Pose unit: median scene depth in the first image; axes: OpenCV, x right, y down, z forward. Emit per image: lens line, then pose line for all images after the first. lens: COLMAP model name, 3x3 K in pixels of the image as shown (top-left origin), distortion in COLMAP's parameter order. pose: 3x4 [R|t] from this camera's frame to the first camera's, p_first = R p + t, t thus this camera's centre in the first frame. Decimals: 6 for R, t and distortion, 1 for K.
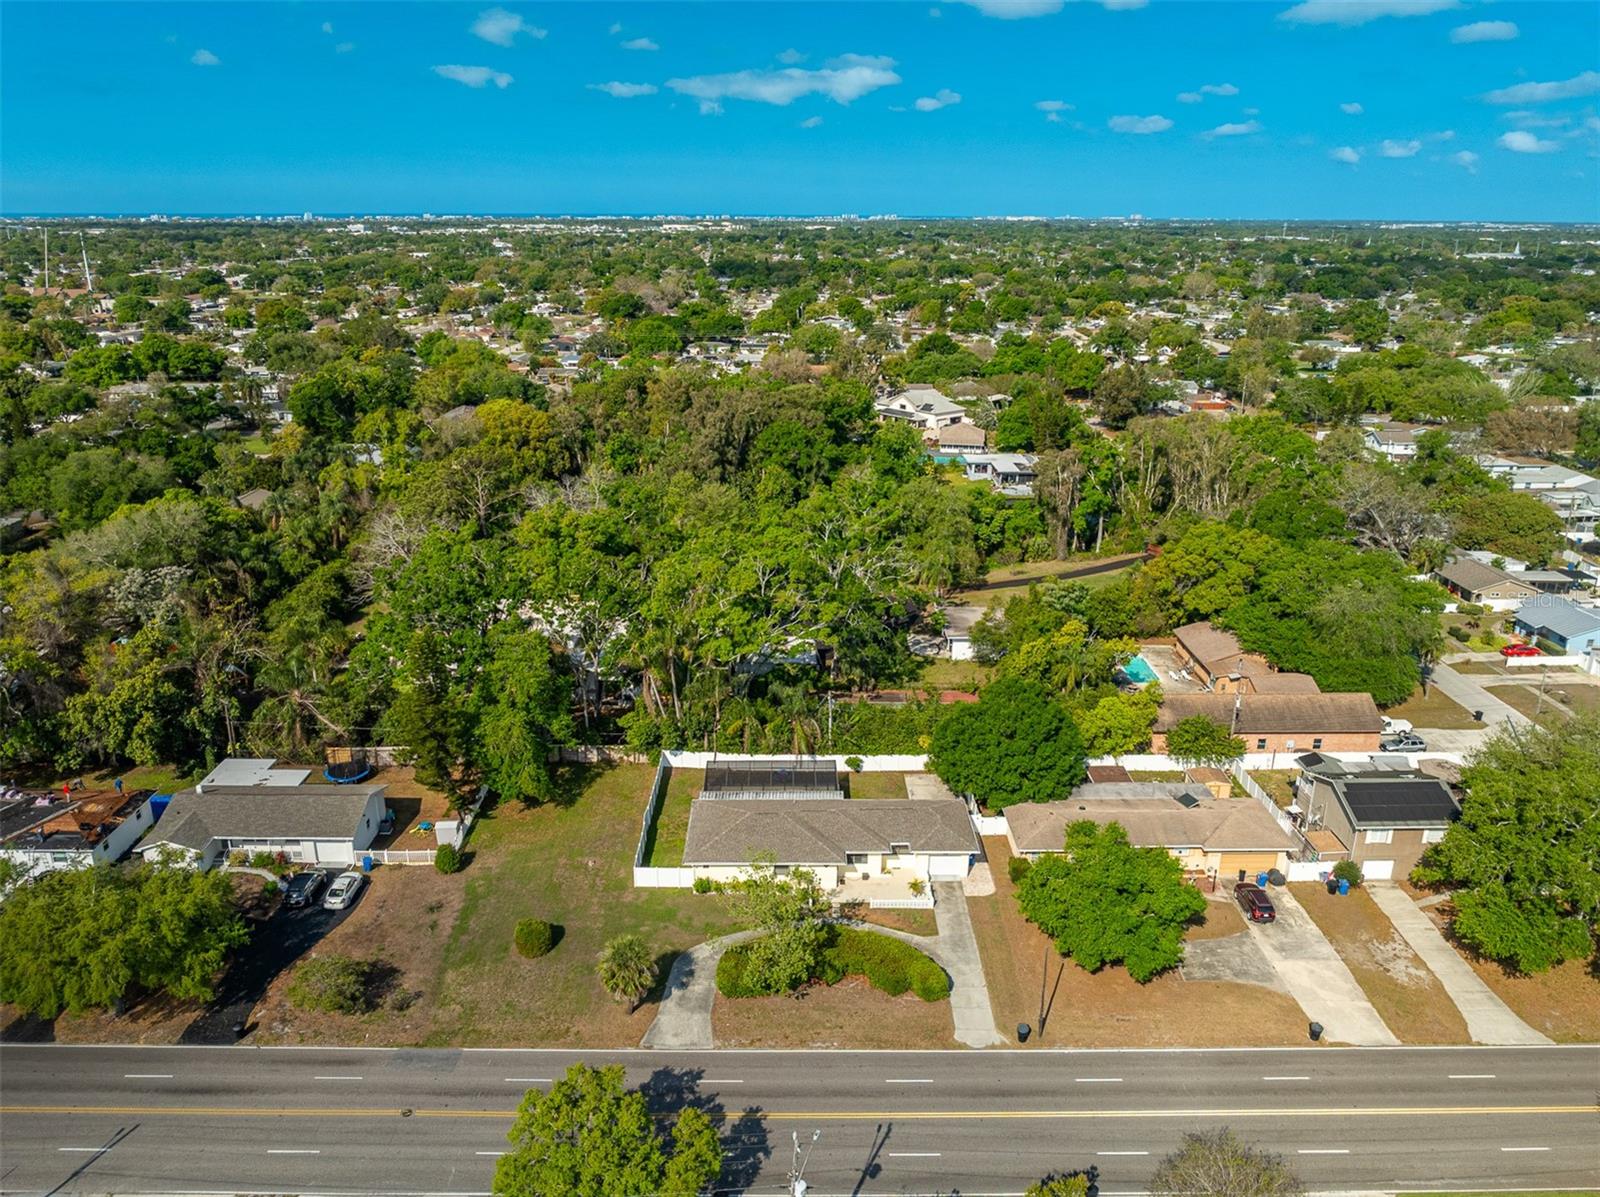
lens RADIAL K [[1139.8, 0, 797.2], [0, 1139.8, 595.4], [0, 0, 1]] dist [-0.024636, -0.004245]
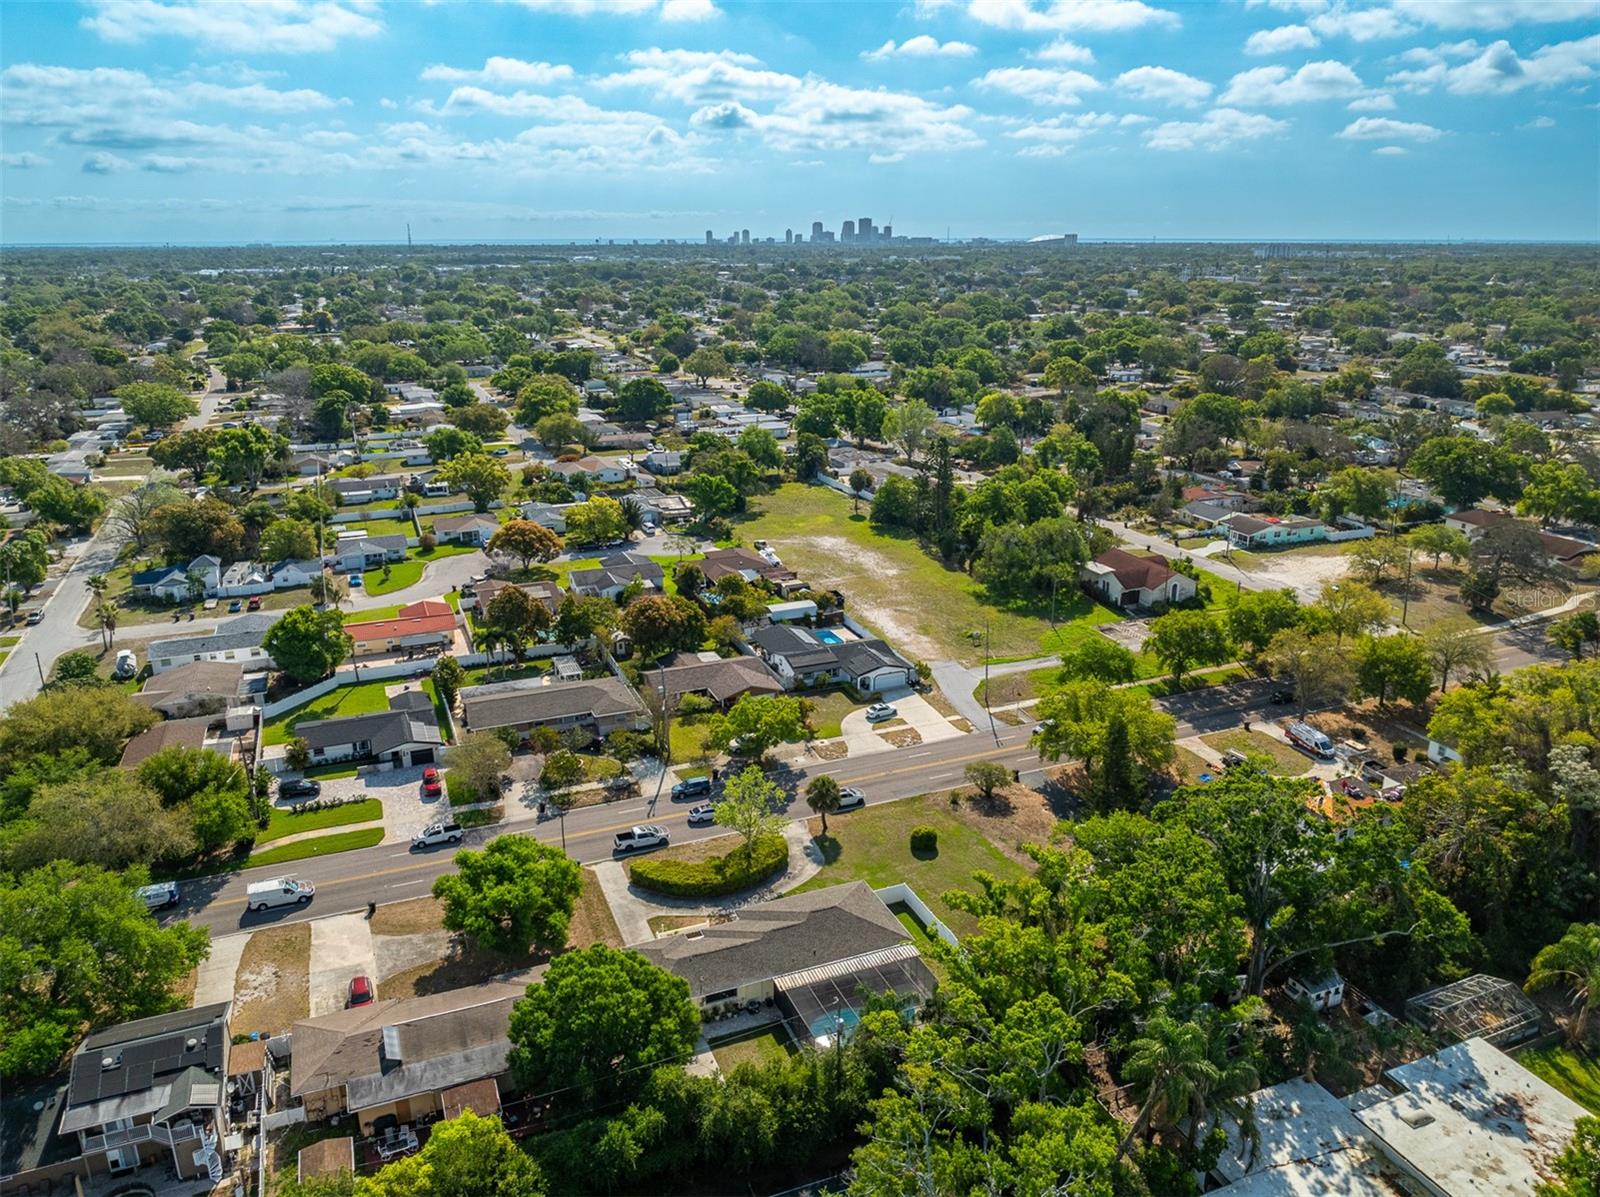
lens RADIAL K [[1116.8, 0, 799.1], [0, 1116.8, 606.5], [0, 0, 1]] dist [-0.012462, -0.039758]
pose [[-0.927549, 0.114594, -0.355697, 0.334627], [-0.122758, 0.805570, 0.579644, -0.644516], [0.352962, 0.581313, -0.733139, 1.612917]]
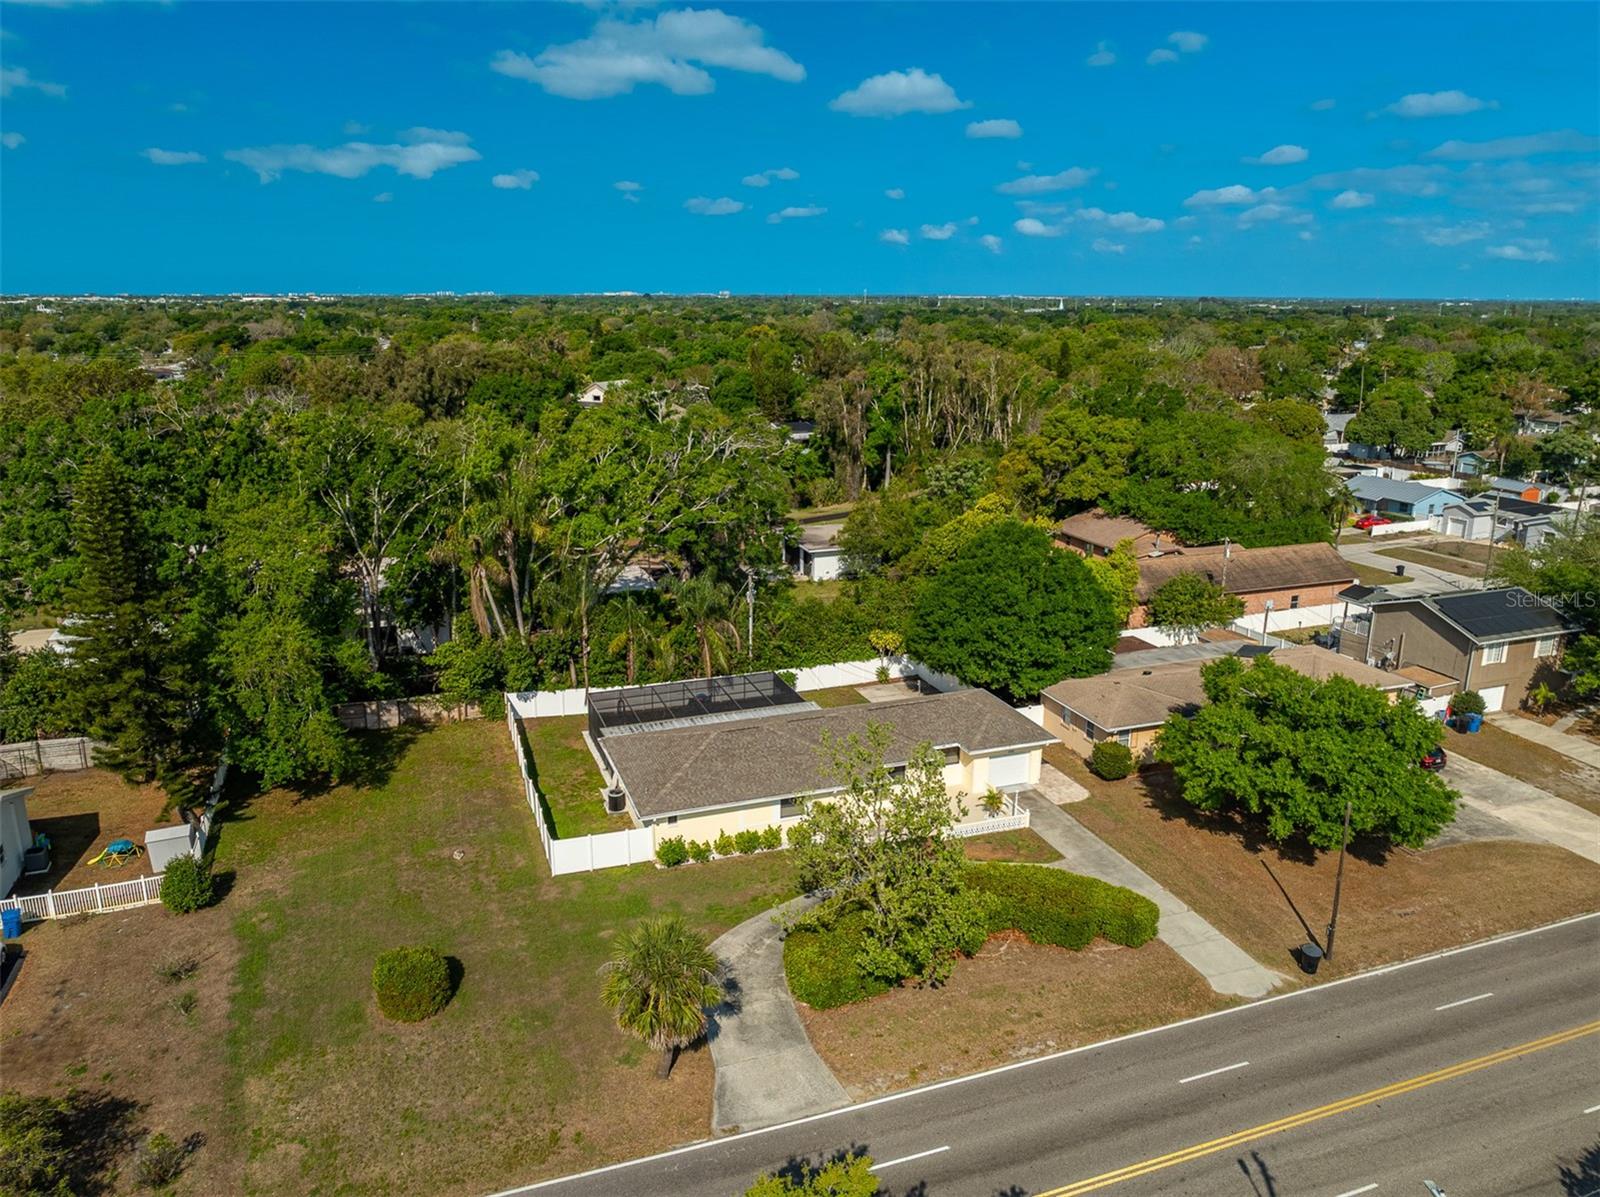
lens RADIAL K [[1122.4, 0, 796.9], [0, 1122.4, 598.7], [0, 0, 1]] dist [-0.034719, 0.019276]
pose [[0.942263, -0.088588, 0.322944, -0.193713], [0.107306, 0.993397, -0.040586, 0.149936], [-0.317217, 0.072897, 0.945547, 0.405526]]
